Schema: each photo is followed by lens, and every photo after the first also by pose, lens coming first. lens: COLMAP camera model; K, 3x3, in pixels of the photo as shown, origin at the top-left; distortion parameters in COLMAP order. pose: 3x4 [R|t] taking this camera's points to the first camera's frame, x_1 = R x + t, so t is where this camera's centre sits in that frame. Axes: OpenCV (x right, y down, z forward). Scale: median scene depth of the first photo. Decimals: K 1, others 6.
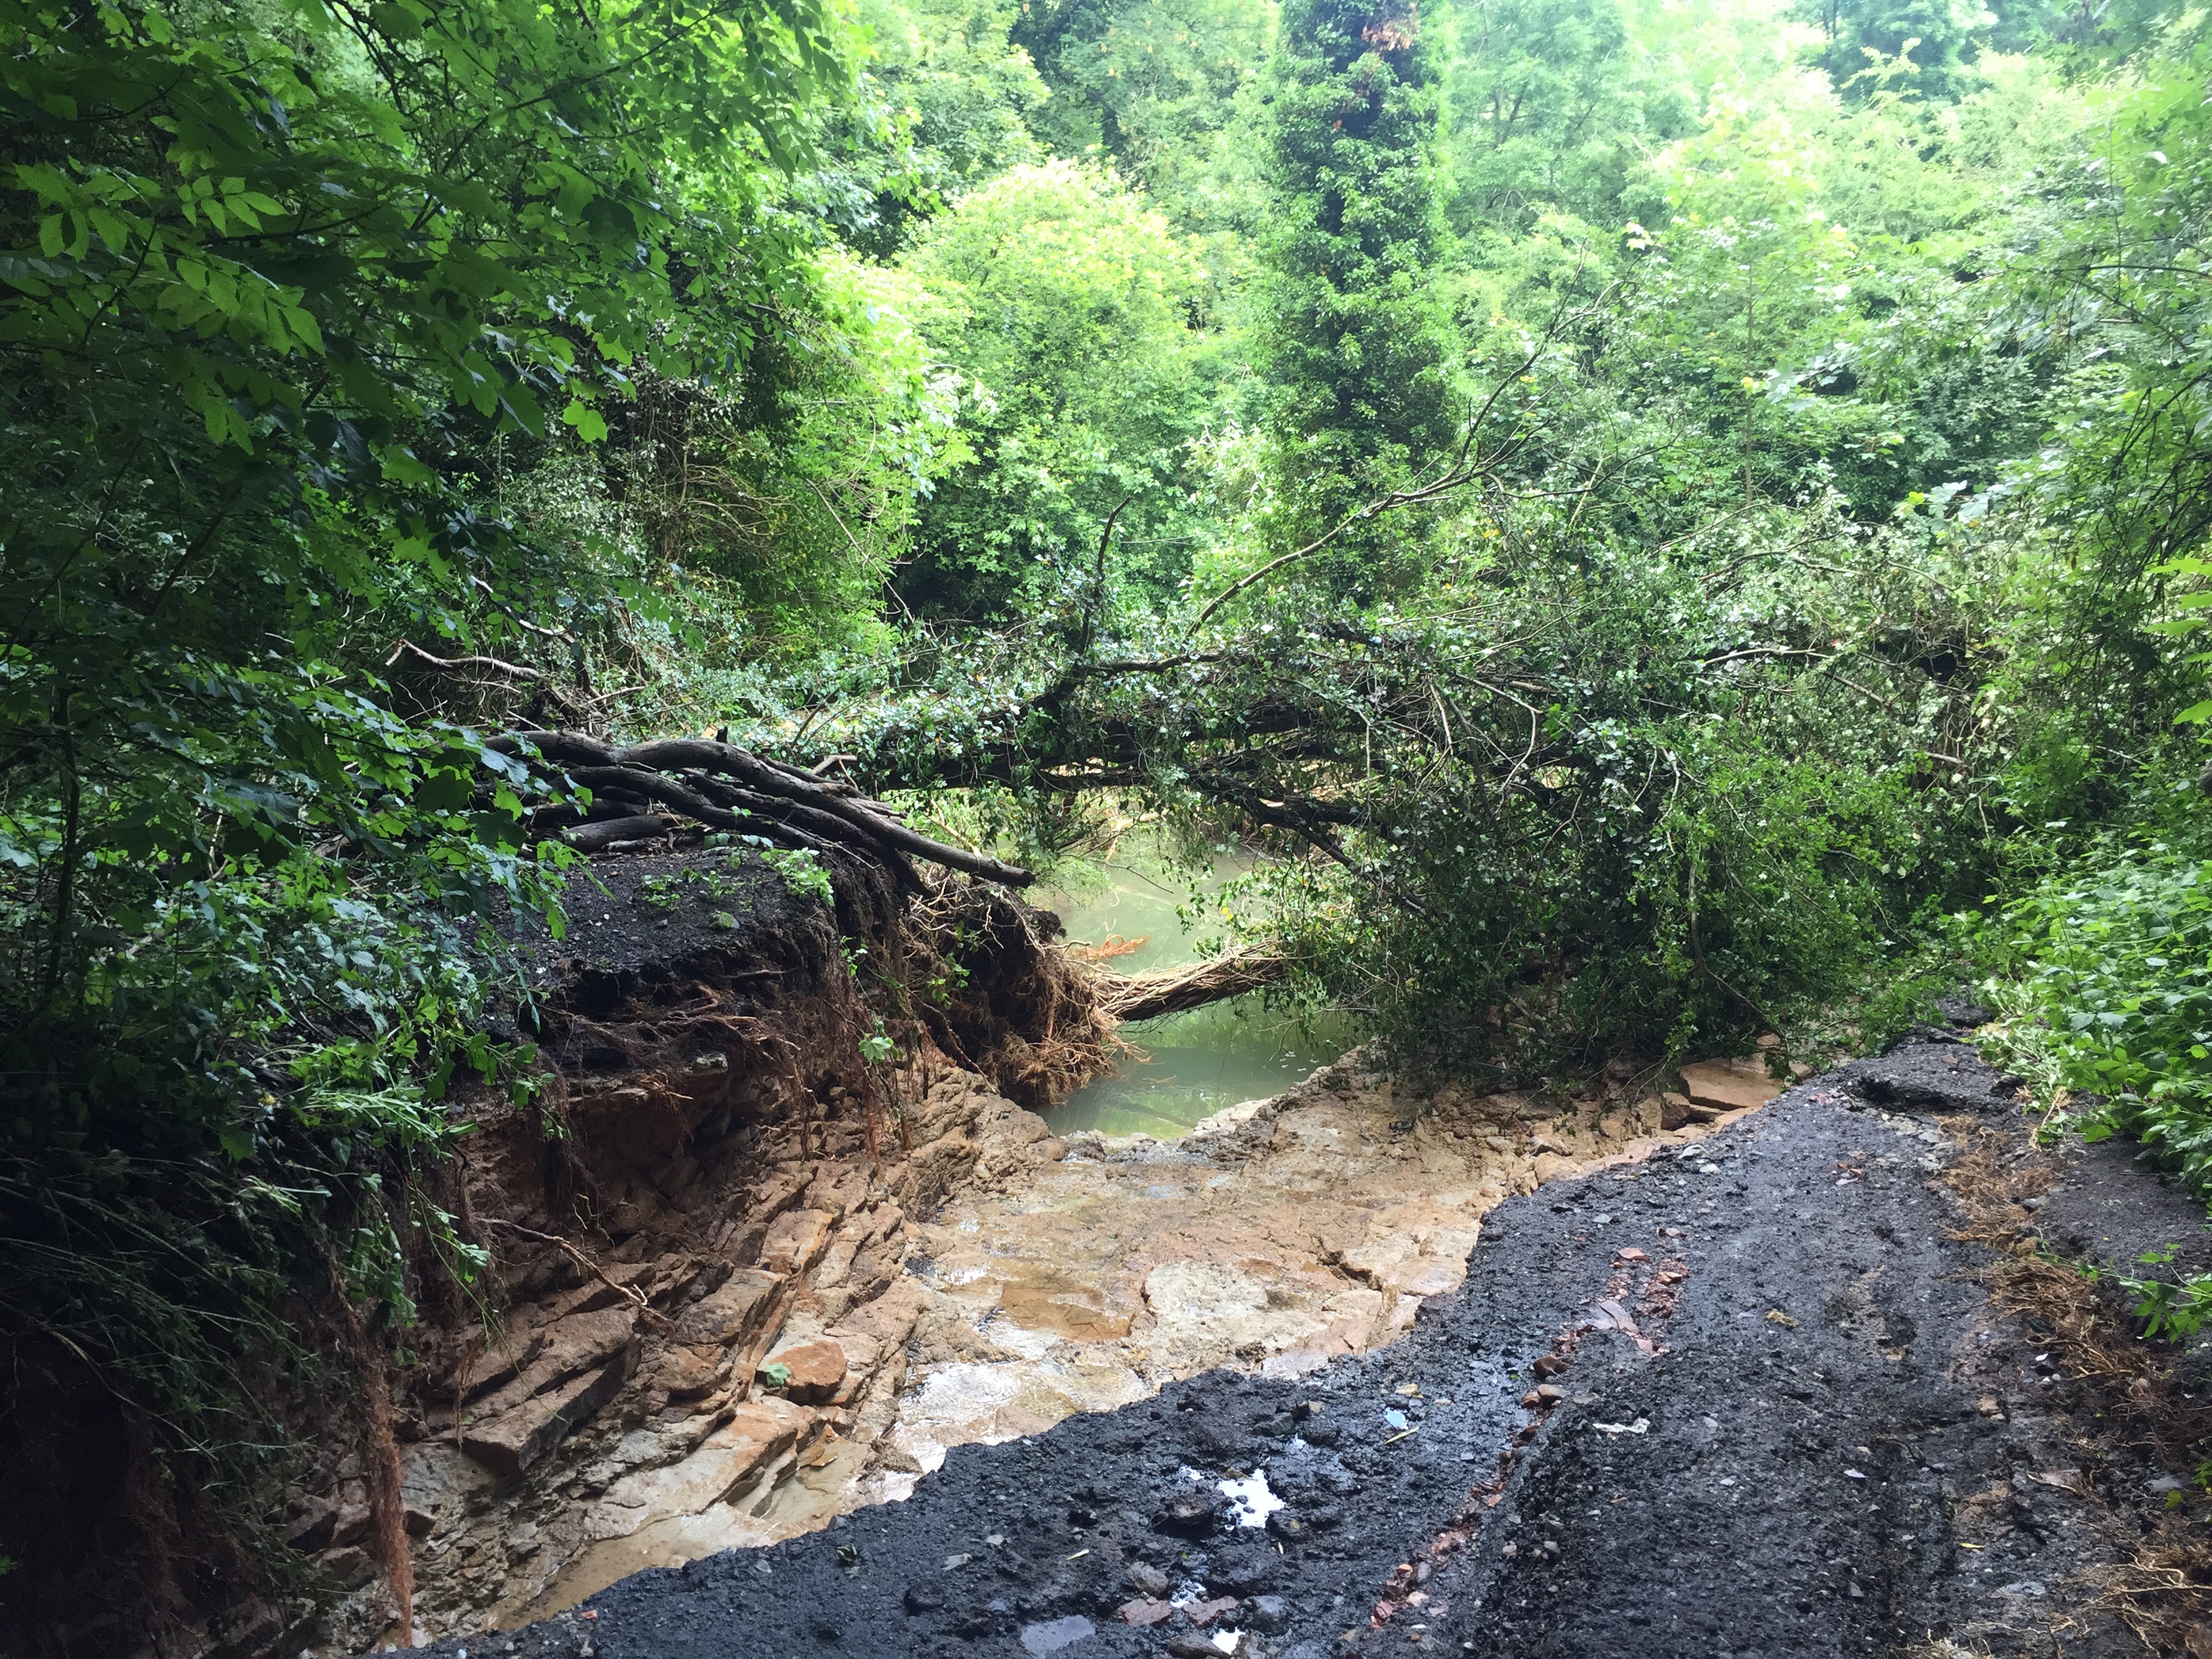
lens RADIAL K [[1893.4, 0, 1114.2], [0, 1893.4, 827.0], [0, 0, 1]] dist [0.059735, -0.085468]
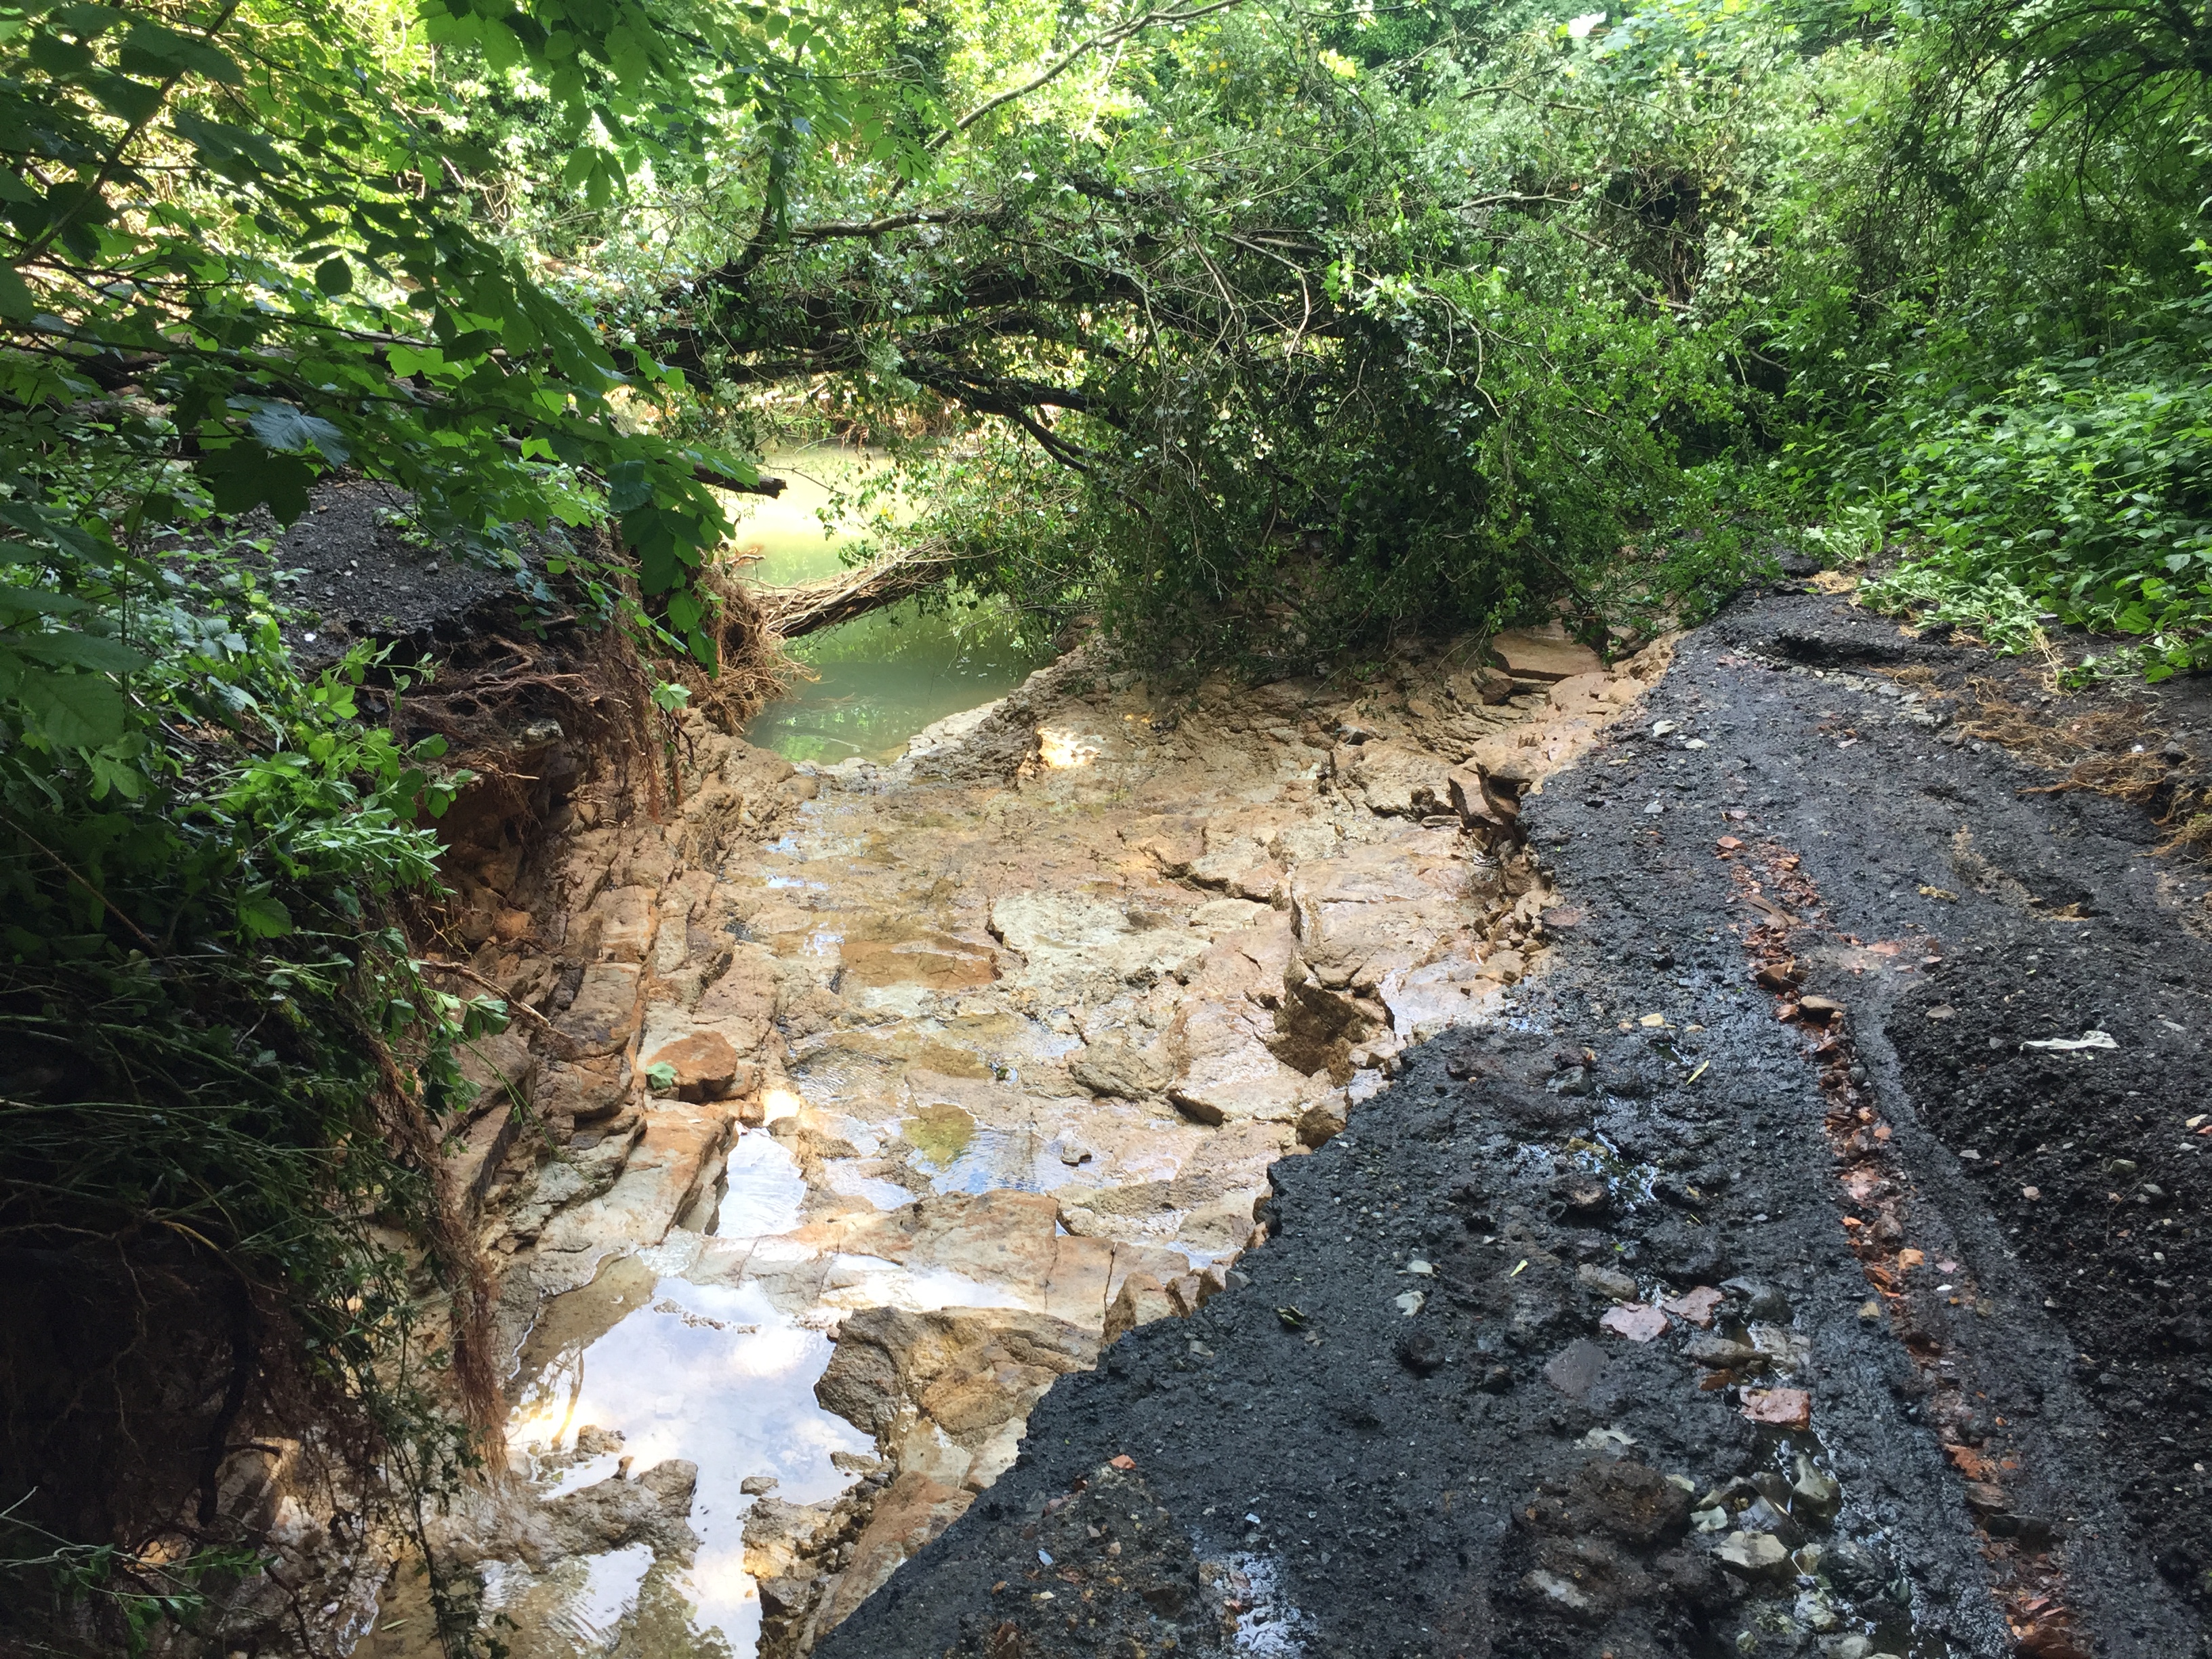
lens RADIAL K [[1893.4, 0, 1105.3], [0, 1893.4, 833.2], [0, 0, 1]] dist [0.059735, -0.085468]
pose [[0.957120, -0.109535, 0.268184, -0.159473], [0.049251, 0.973810, 0.221964, -0.004401], [-0.285473, -0.199238, 0.937448, 0.110822]]
